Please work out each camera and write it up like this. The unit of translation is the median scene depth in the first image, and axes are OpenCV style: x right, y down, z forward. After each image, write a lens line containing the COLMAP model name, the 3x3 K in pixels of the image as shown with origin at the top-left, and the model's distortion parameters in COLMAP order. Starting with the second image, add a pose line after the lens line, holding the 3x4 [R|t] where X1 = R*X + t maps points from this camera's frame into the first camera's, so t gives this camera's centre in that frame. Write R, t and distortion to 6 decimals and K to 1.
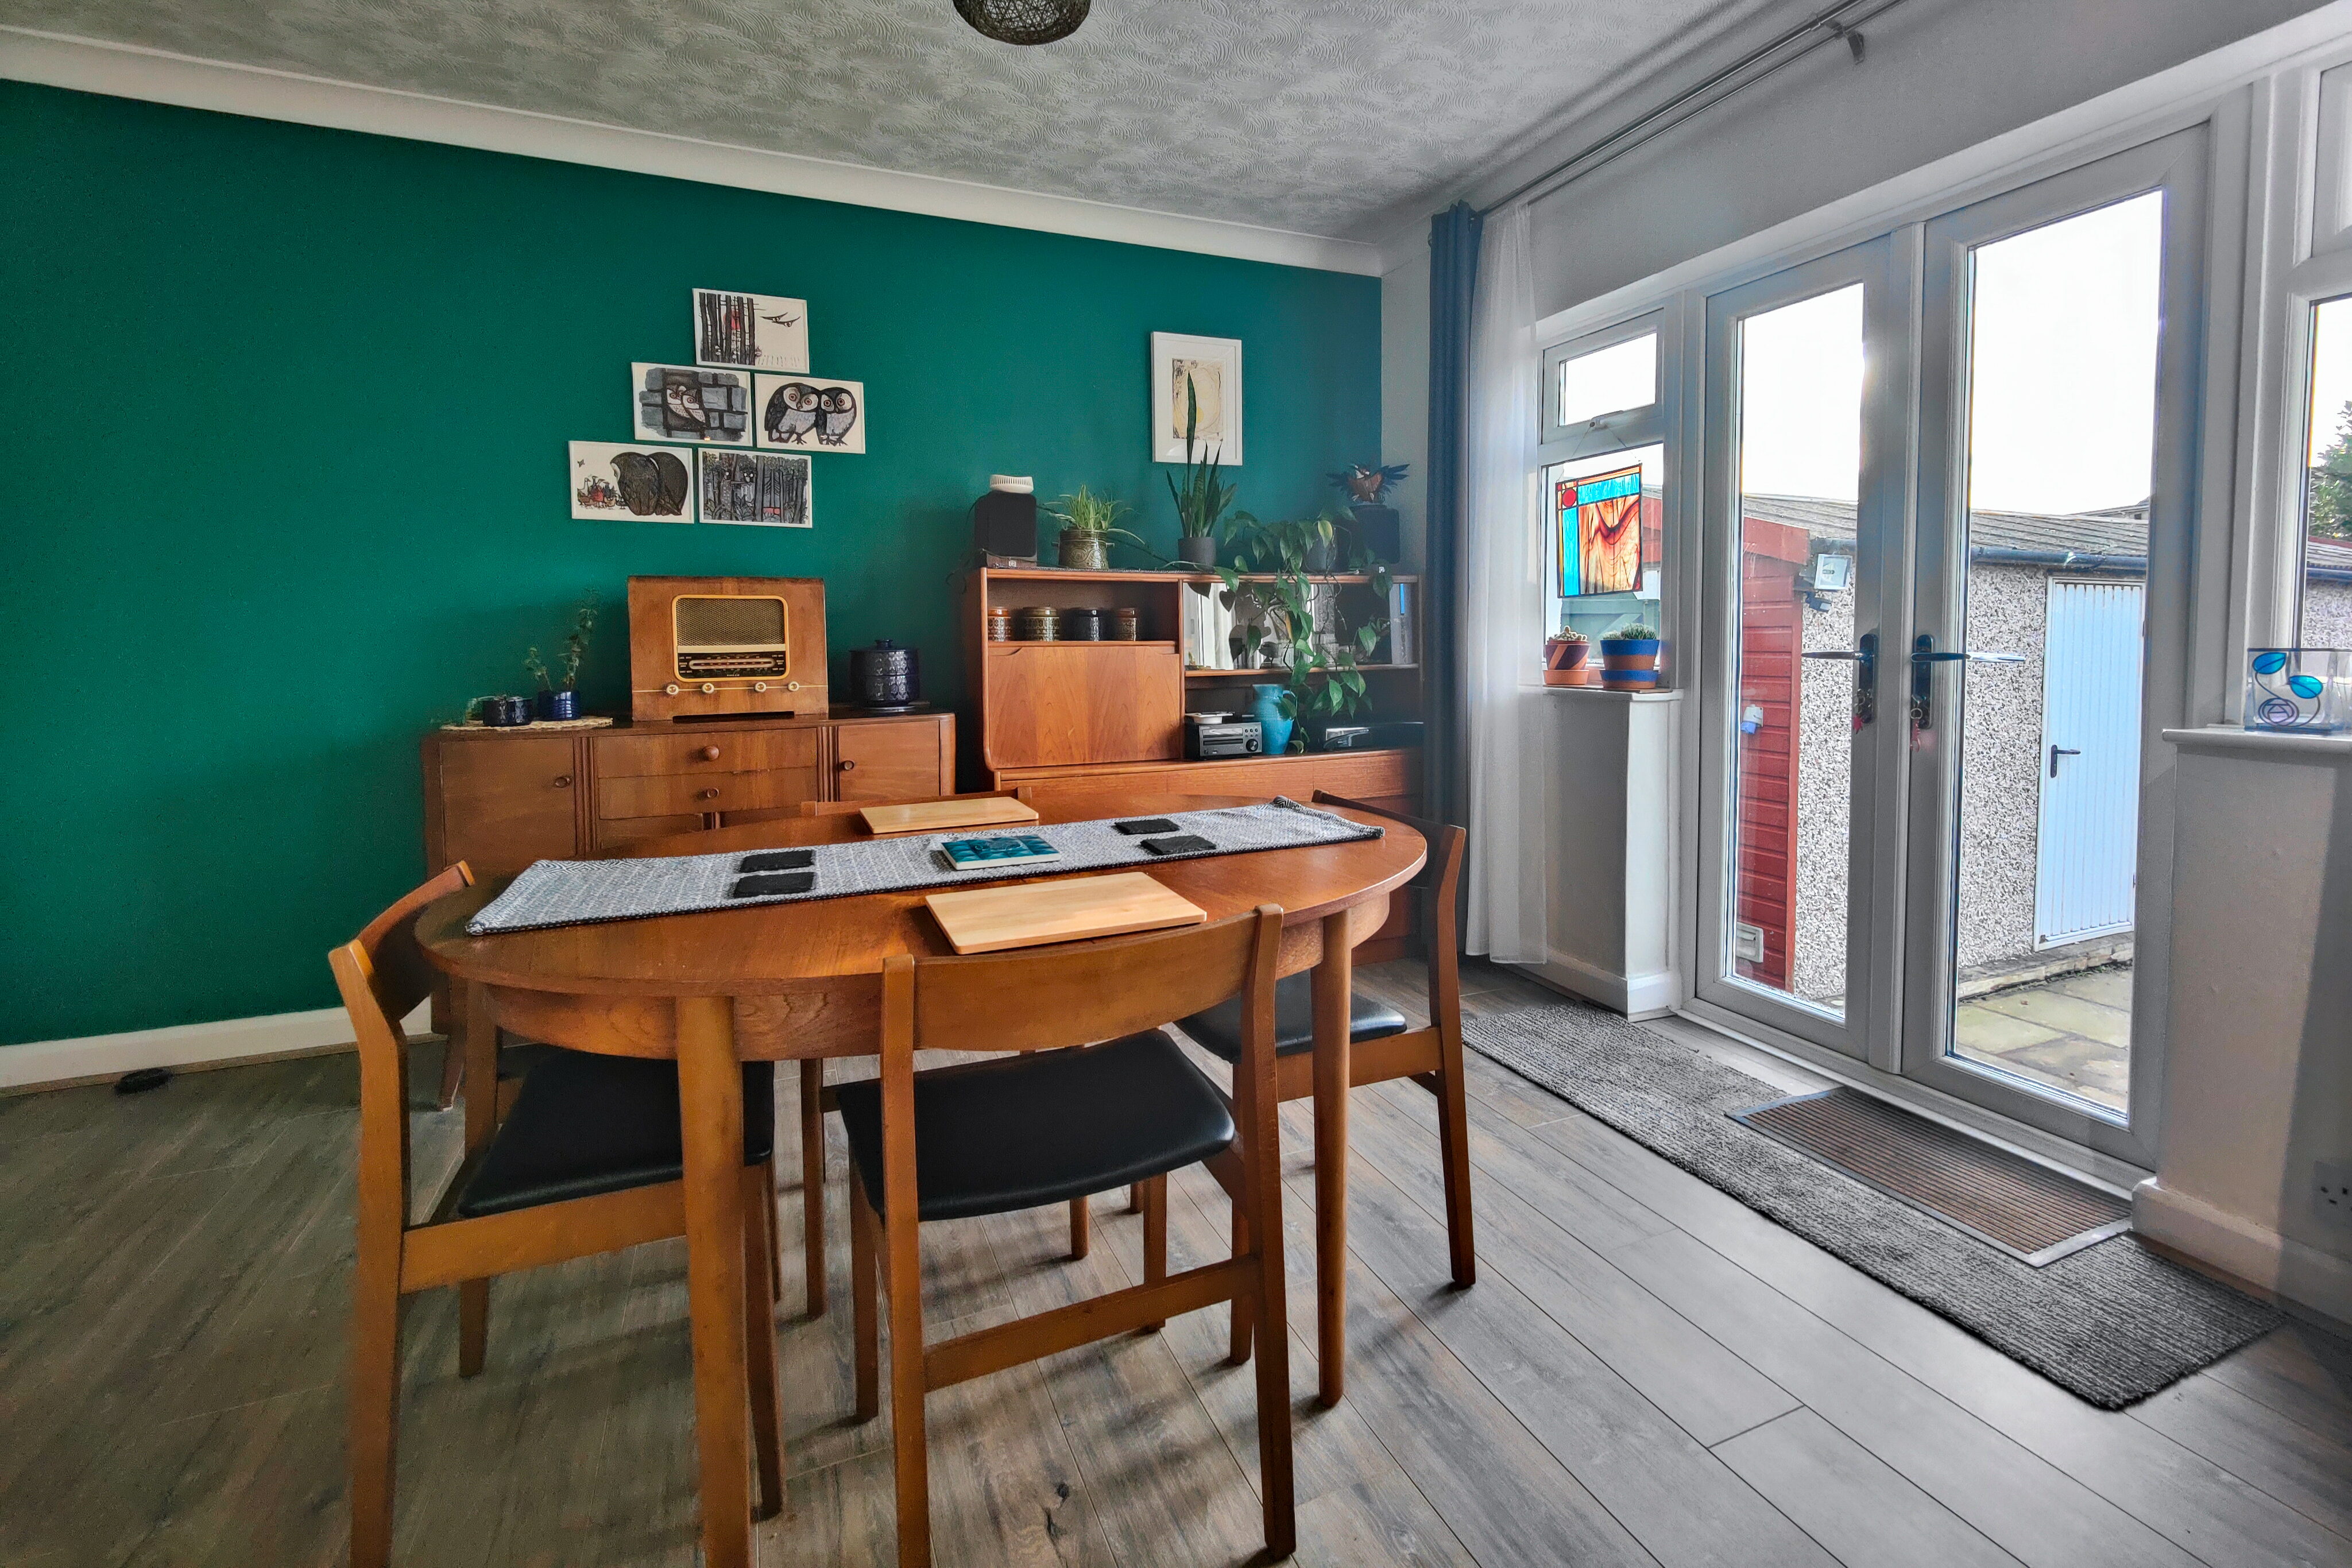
lens RADIAL K [[1015.0, 0, 1185.9], [0, 1015.0, 690.1], [0, 0, 1]] dist [0.015056, -0.020409]
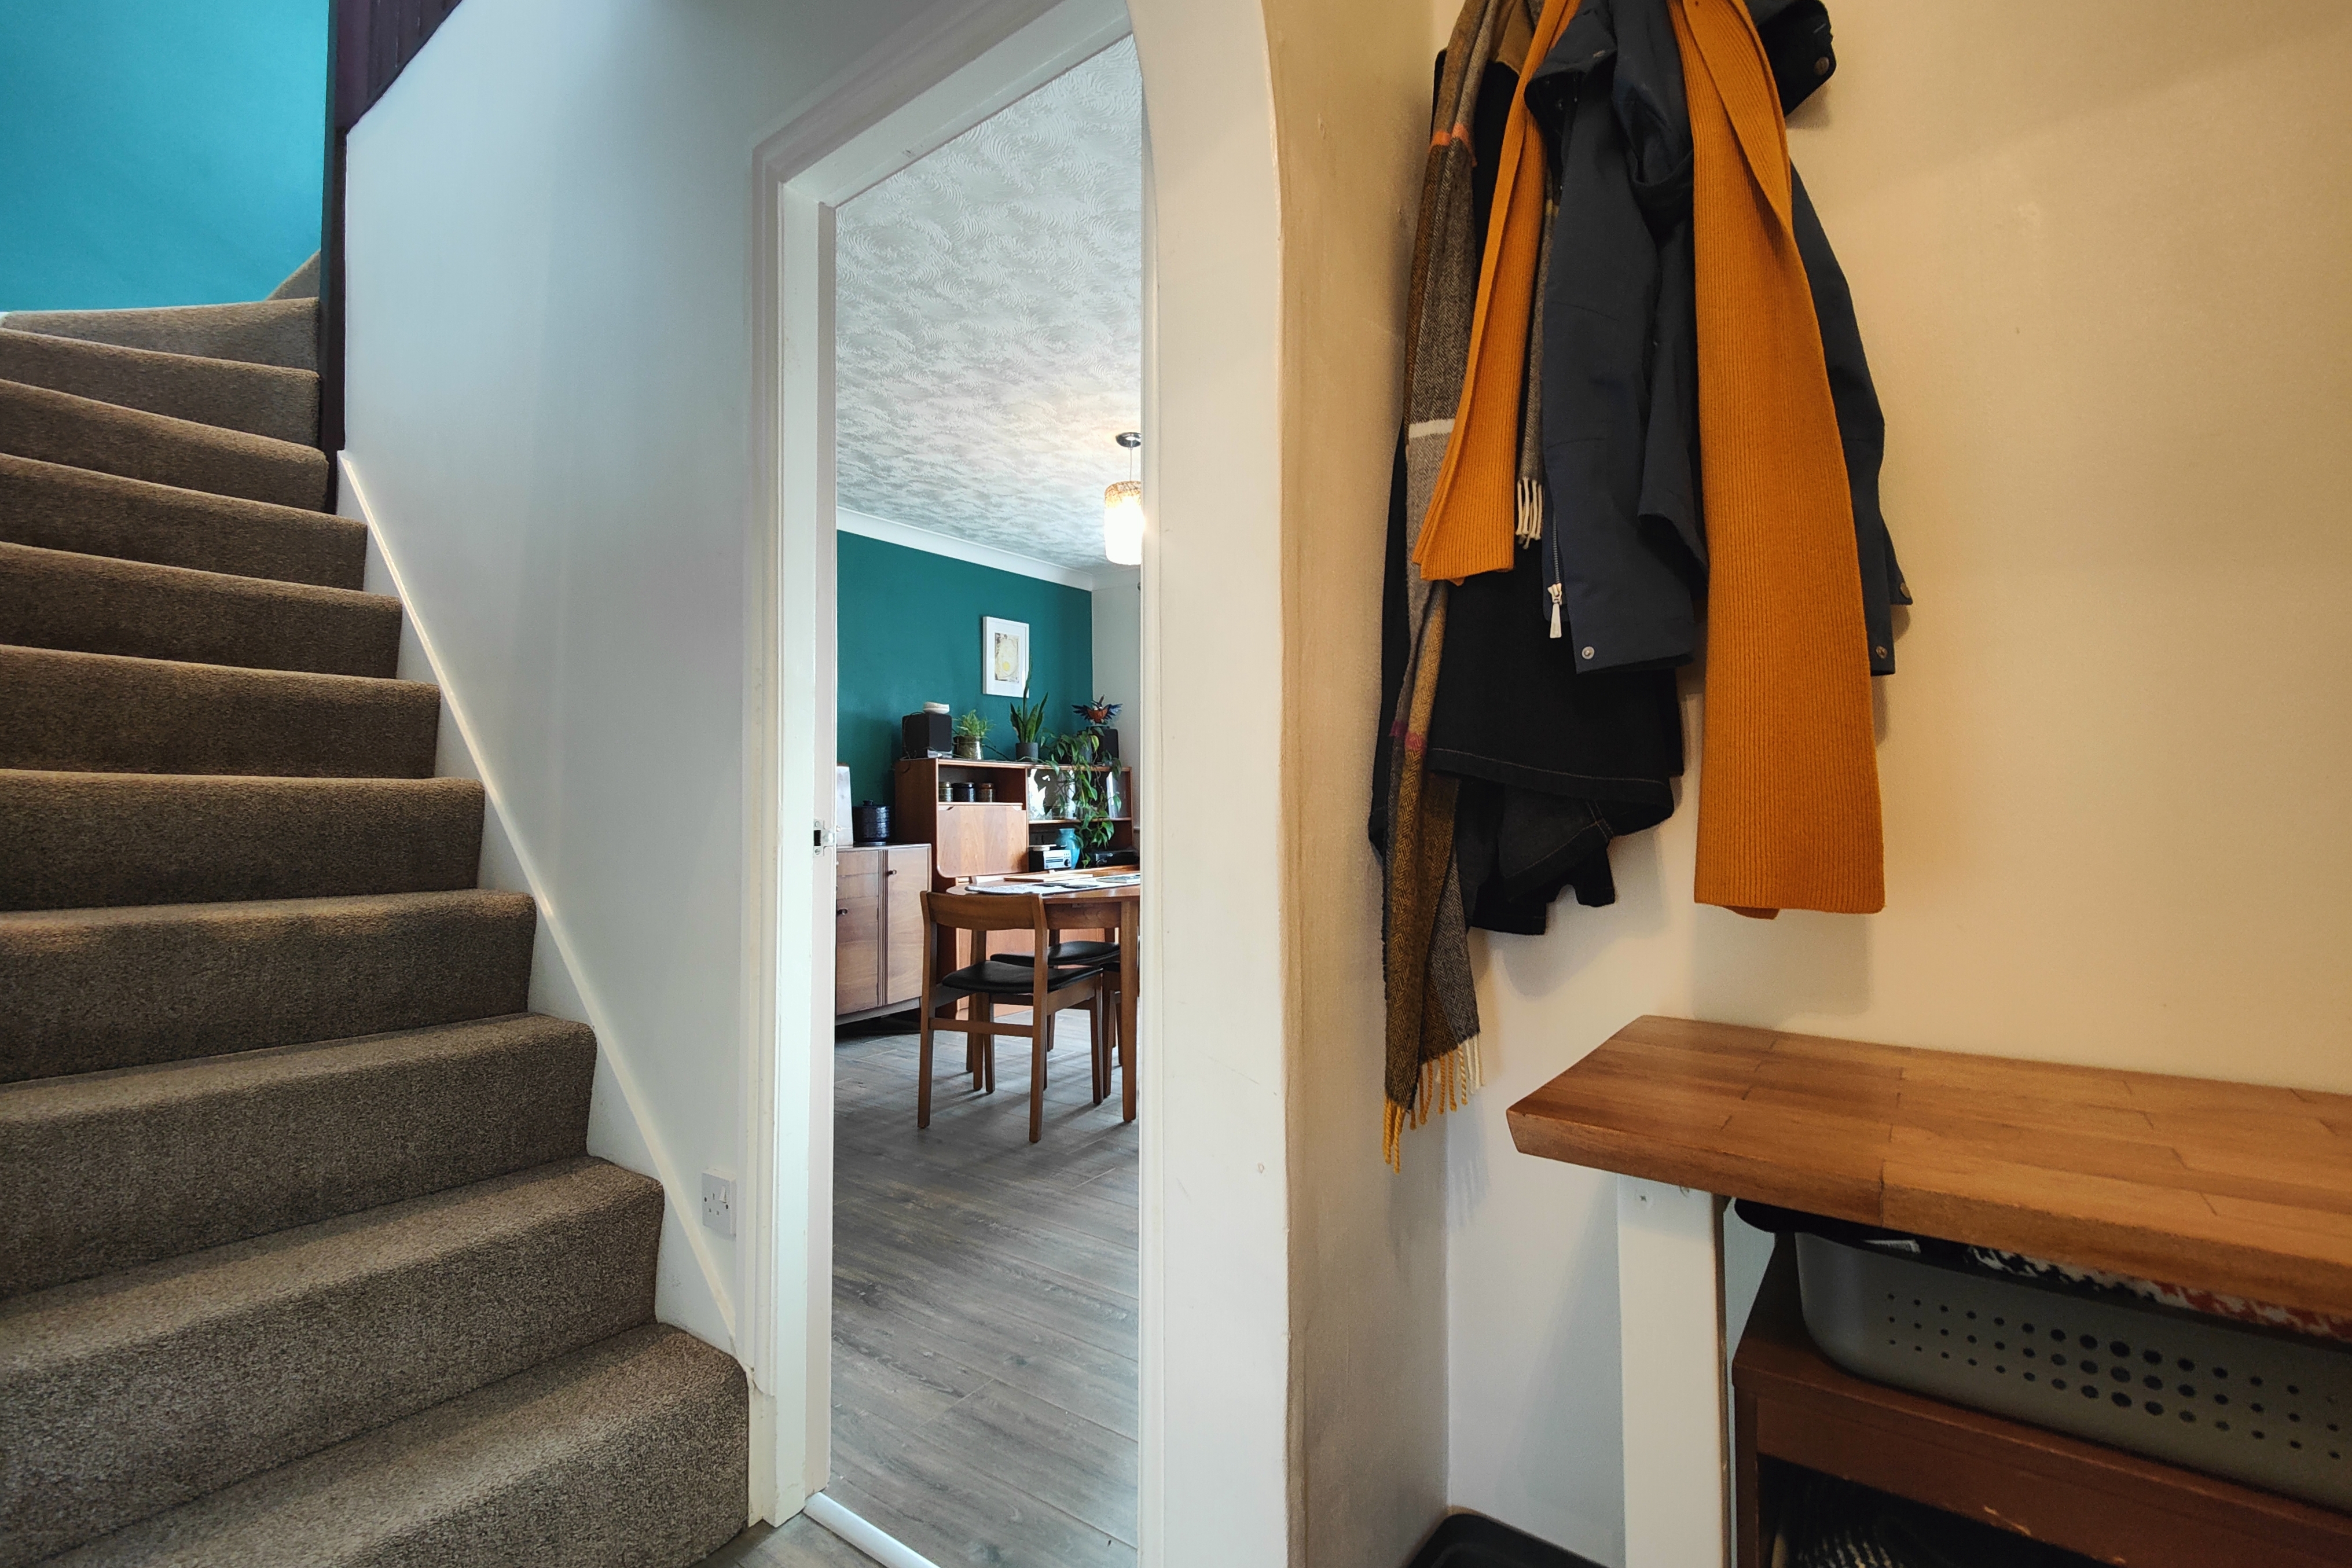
lens RADIAL K [[1007.6, 0, 1179.5], [0, 1007.6, 776.4], [0, 0, 1]] dist [0.033312, -0.028333]
pose [[0.856318, 0.023608, 0.515909, -0.662119], [0.020948, 0.996545, -0.080372, 0.049074], [-0.516024, 0.079632, 0.852865, -0.592118]]
